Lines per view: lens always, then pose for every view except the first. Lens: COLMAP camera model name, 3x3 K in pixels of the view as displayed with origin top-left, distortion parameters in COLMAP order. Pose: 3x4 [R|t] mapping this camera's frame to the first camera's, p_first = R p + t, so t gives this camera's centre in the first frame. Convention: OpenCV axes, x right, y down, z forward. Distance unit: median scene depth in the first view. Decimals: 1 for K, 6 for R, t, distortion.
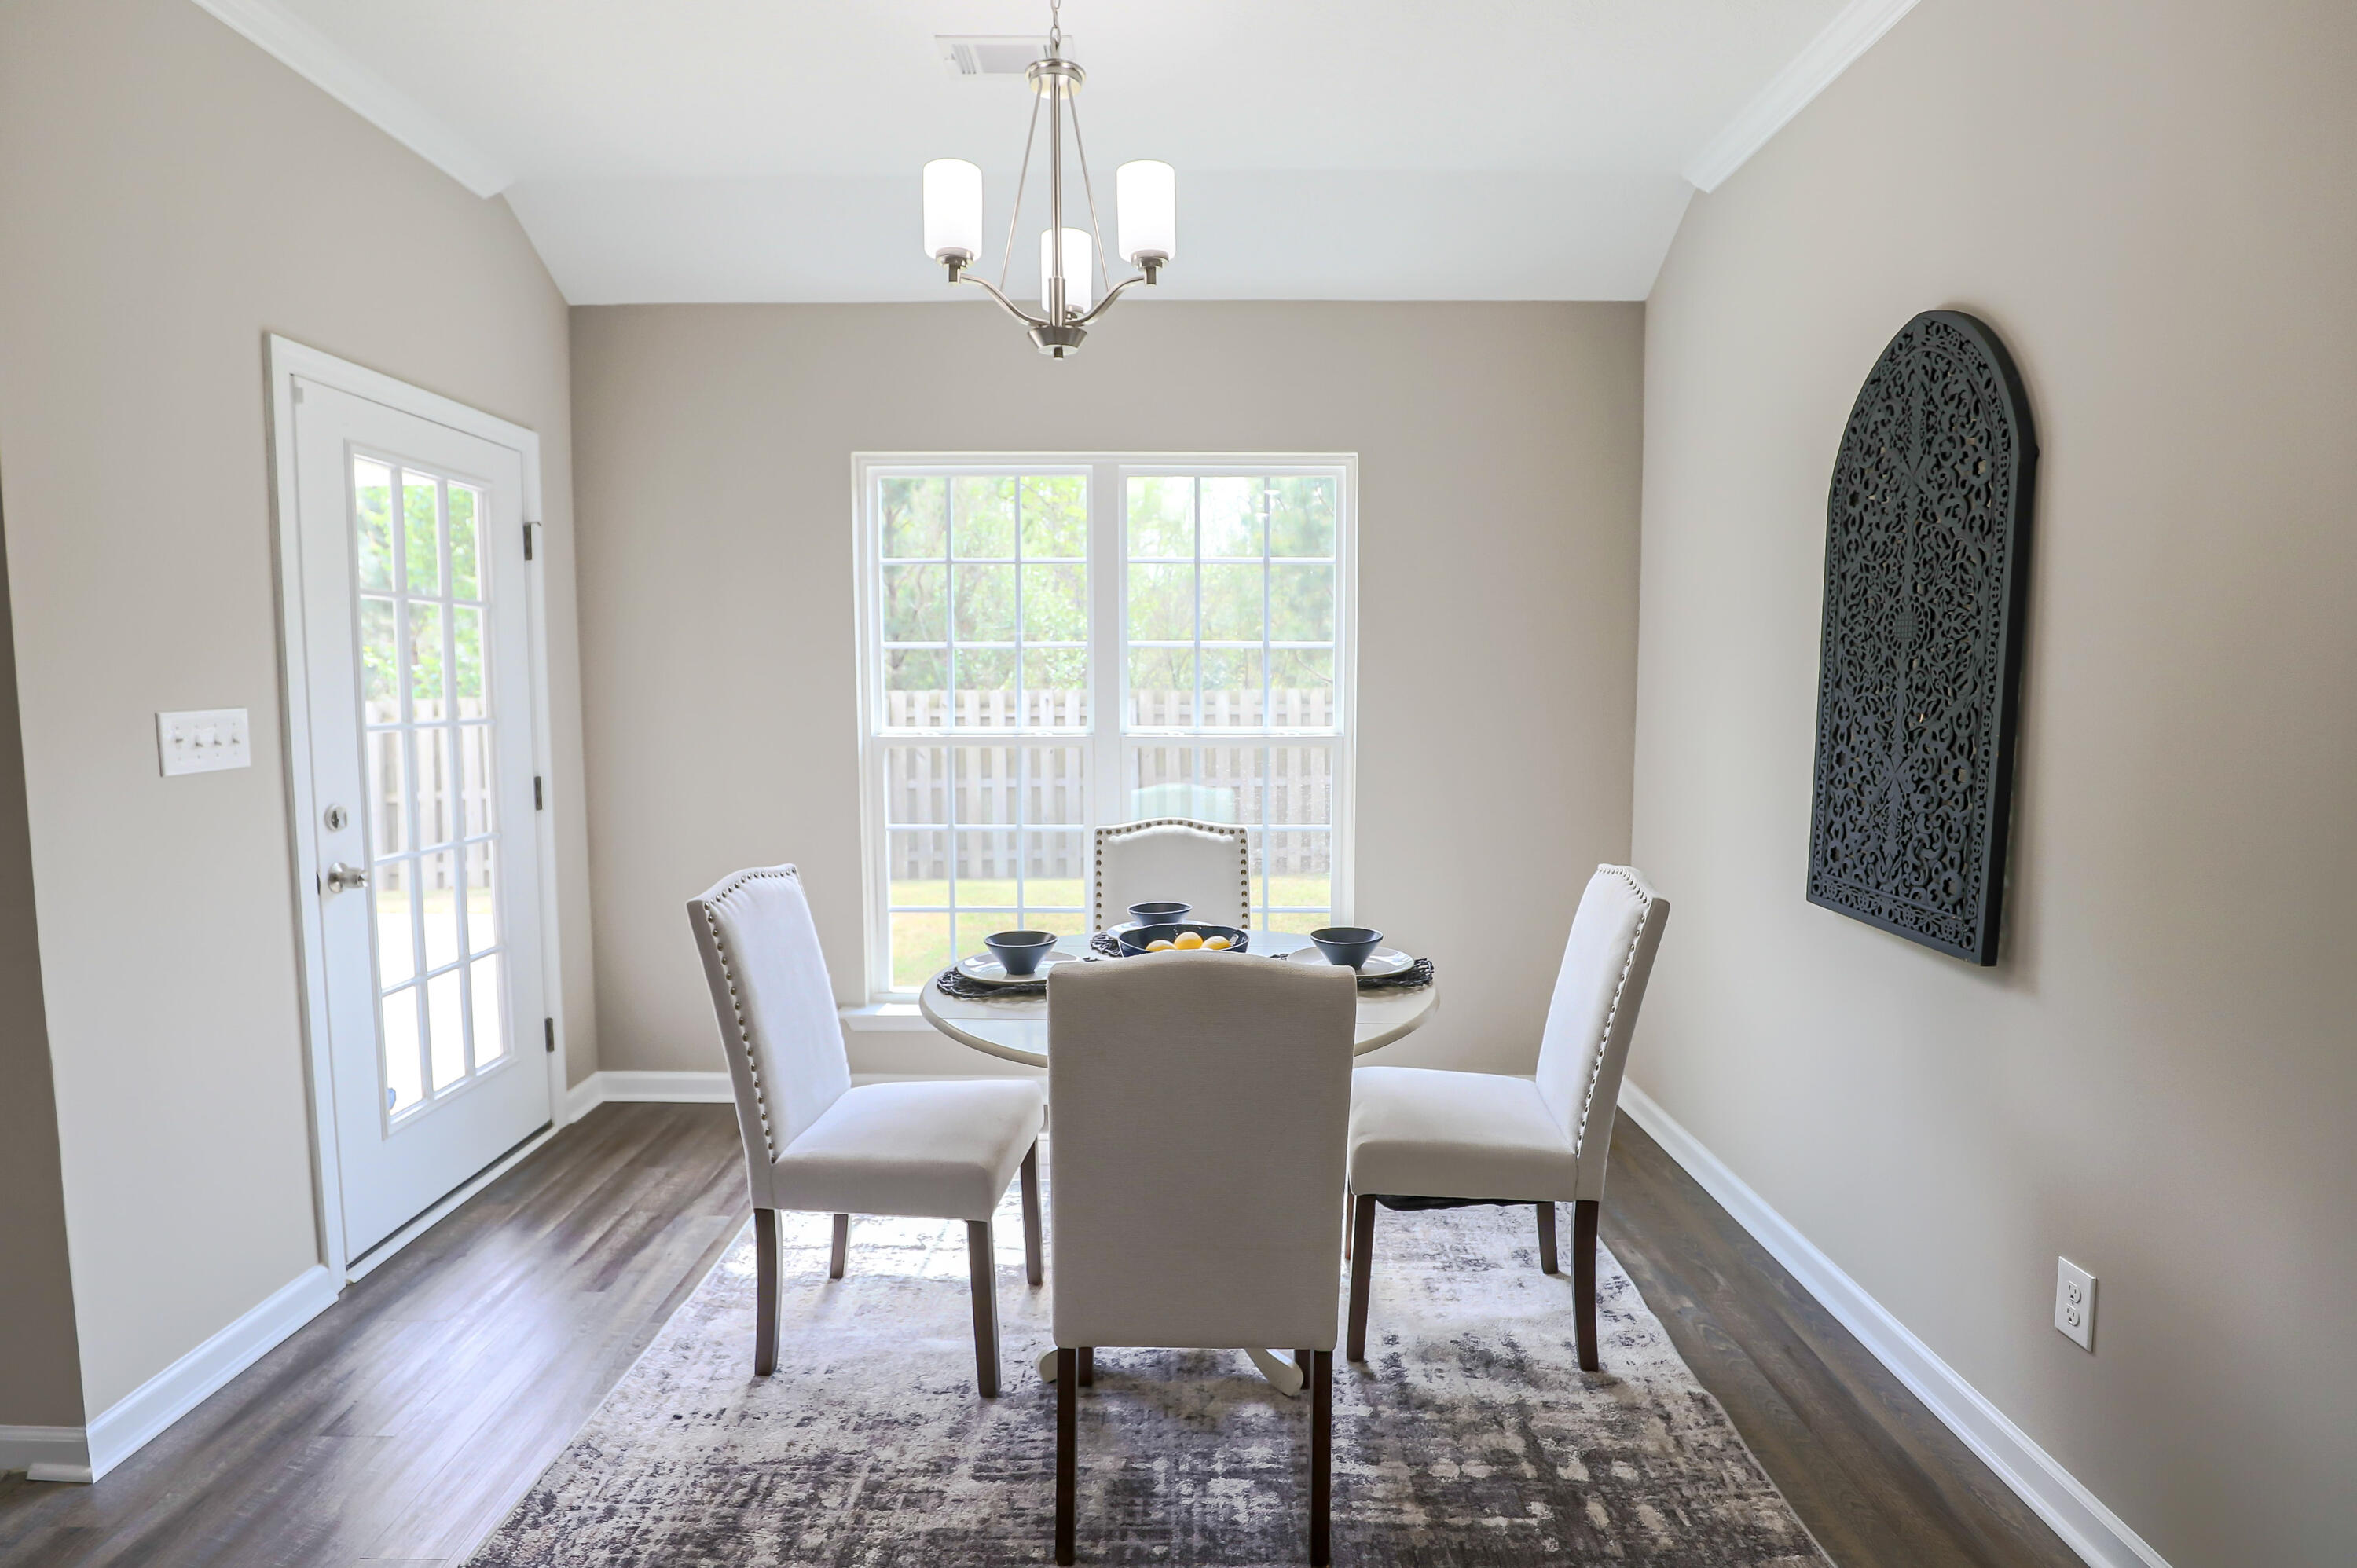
lens RADIAL K [[1174.0, 0, 1182.8], [0, 1174.0, 778.7], [0, 0, 1]] dist [-0.030865, 0.001275]
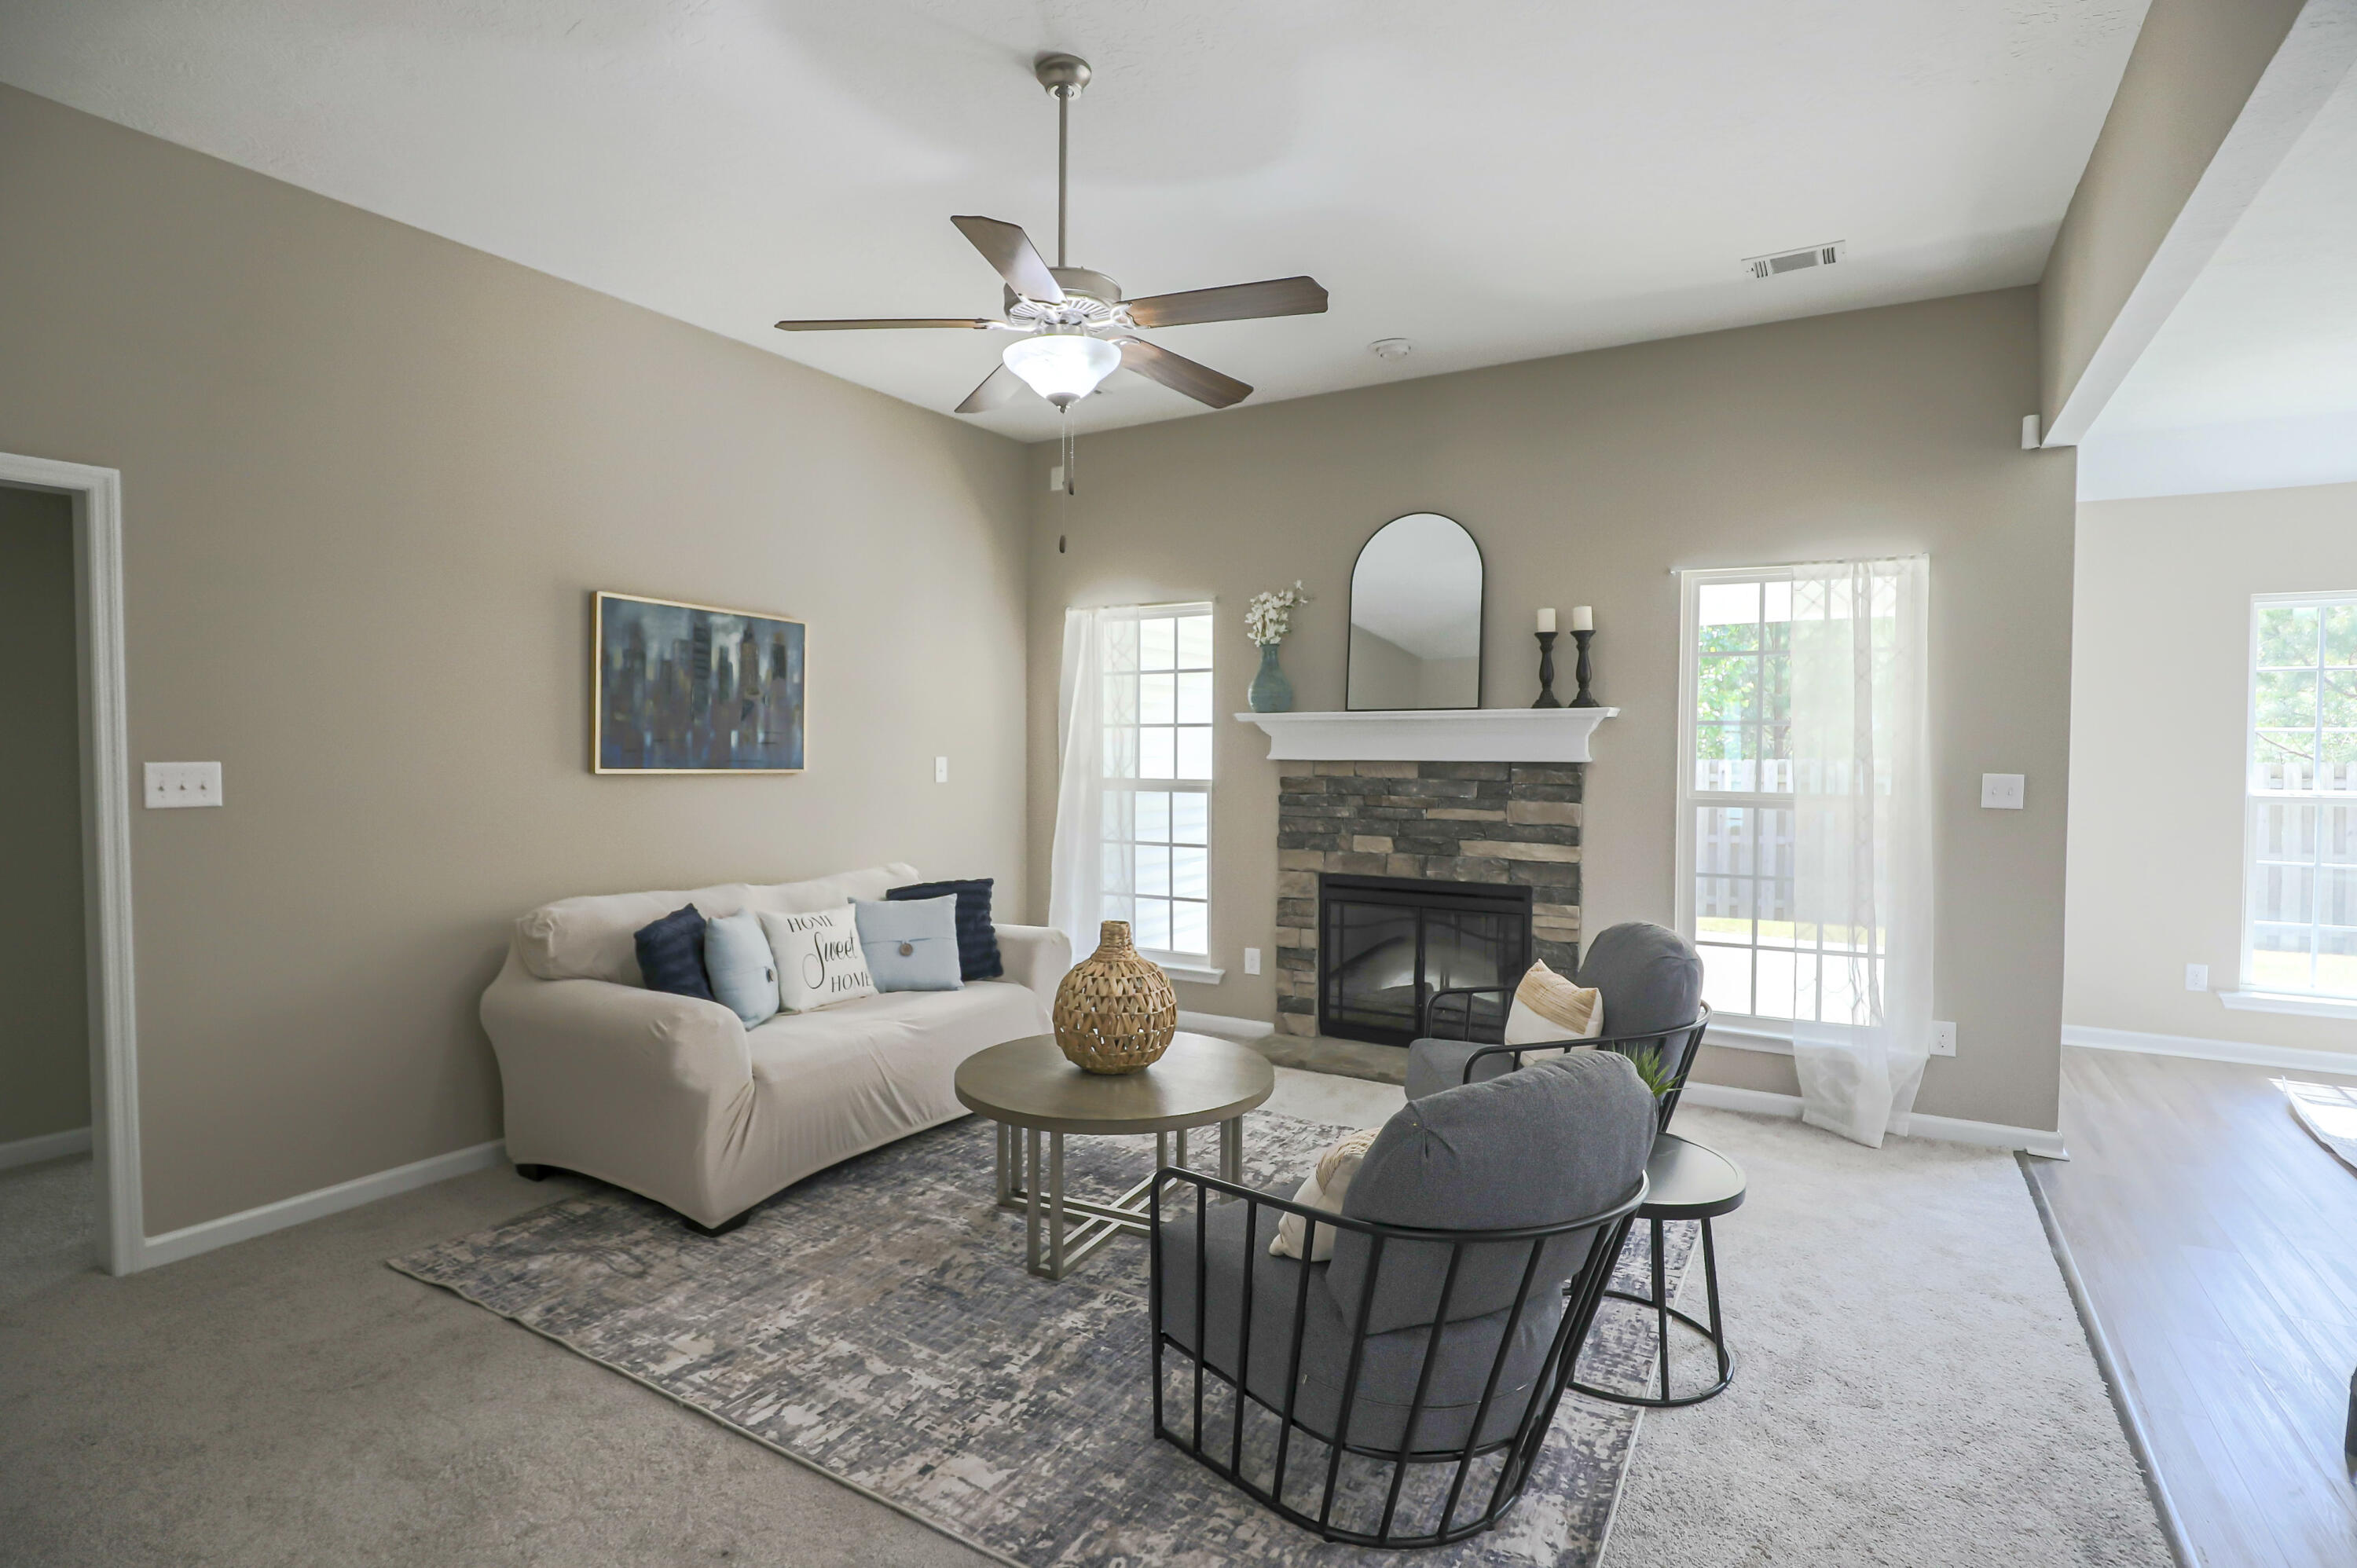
lens RADIAL K [[1146.7, 0, 1182.7], [0, 1146.7, 782.0], [0, 0, 1]] dist [-0.033391, 0.005339]
pose [[0.860477, 0.020691, -0.509070, -1.016199], [-0.047744, 0.998053, -0.040136, 0.091356], [0.507248, 0.058841, 0.859789, -1.158511]]
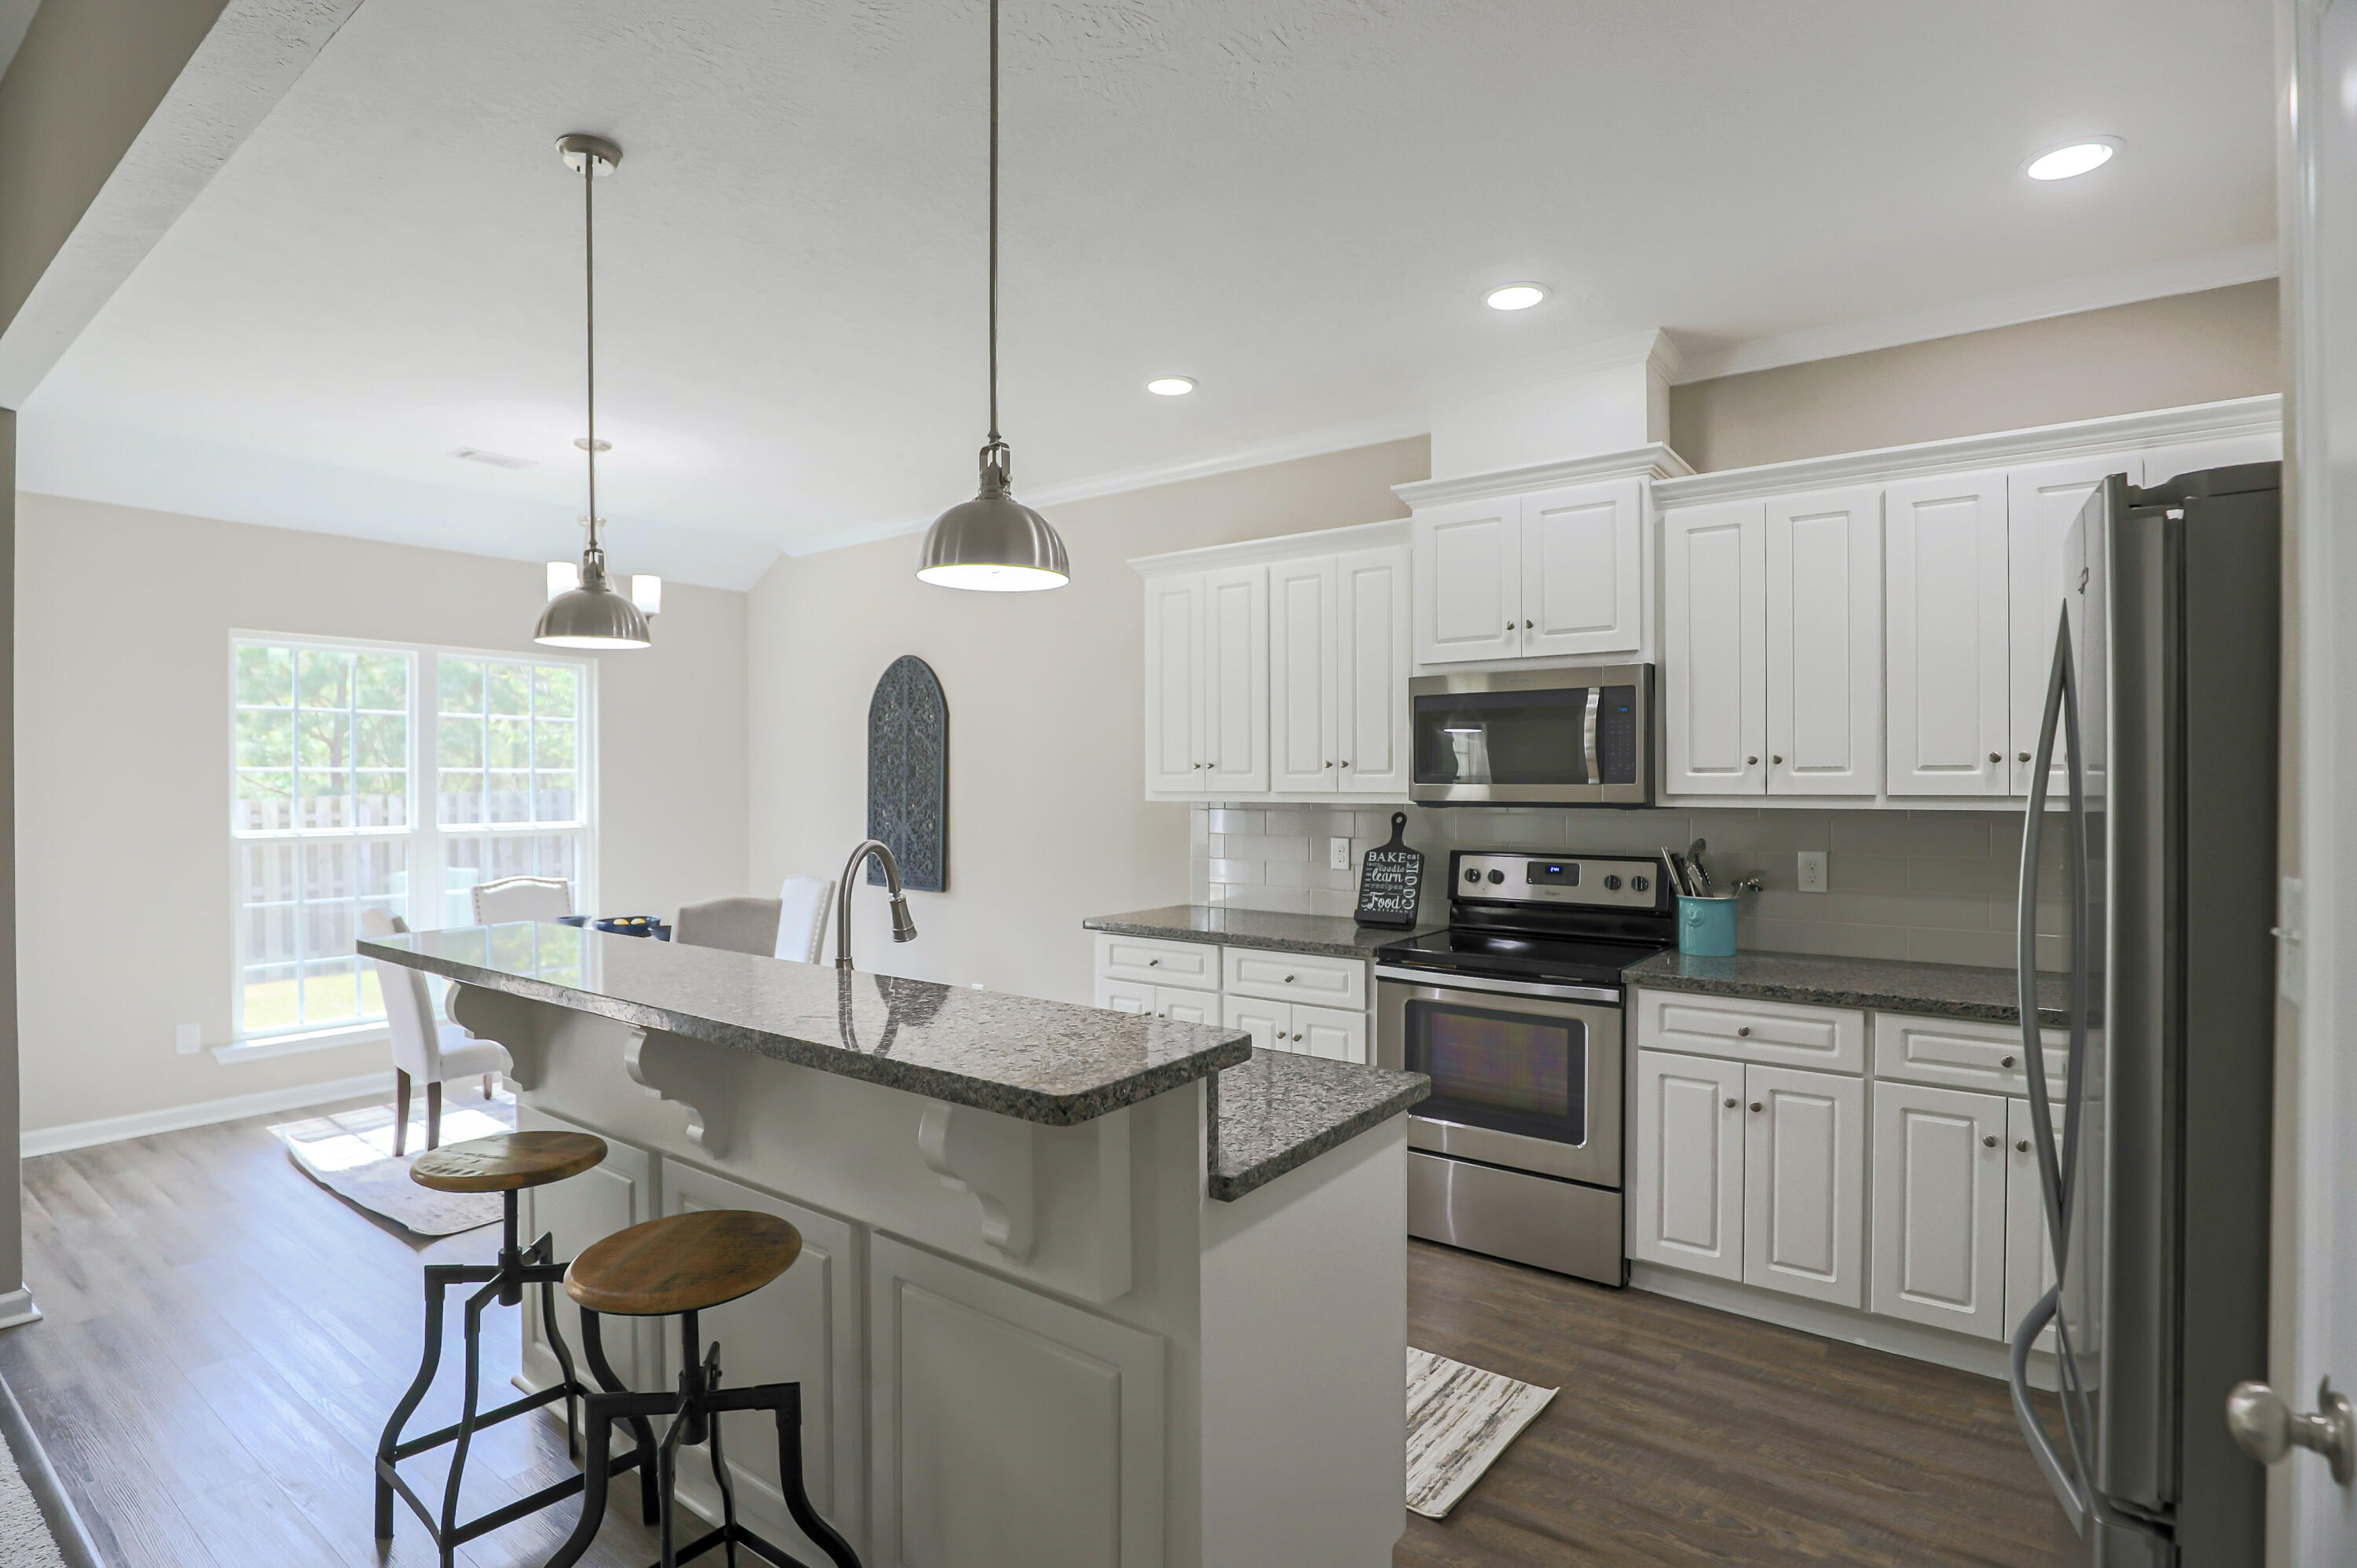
lens RADIAL K [[1154.9, 0, 1179.0], [0, 1154.9, 785.0], [0, 0, 1]] dist [-0.032208, 0.006284]
pose [[0.600894, -0.003366, 0.799321, -0.969532], [0.070297, 0.996339, -0.048650, 0.062739], [-0.796231, 0.085424, 0.598931, -0.940139]]
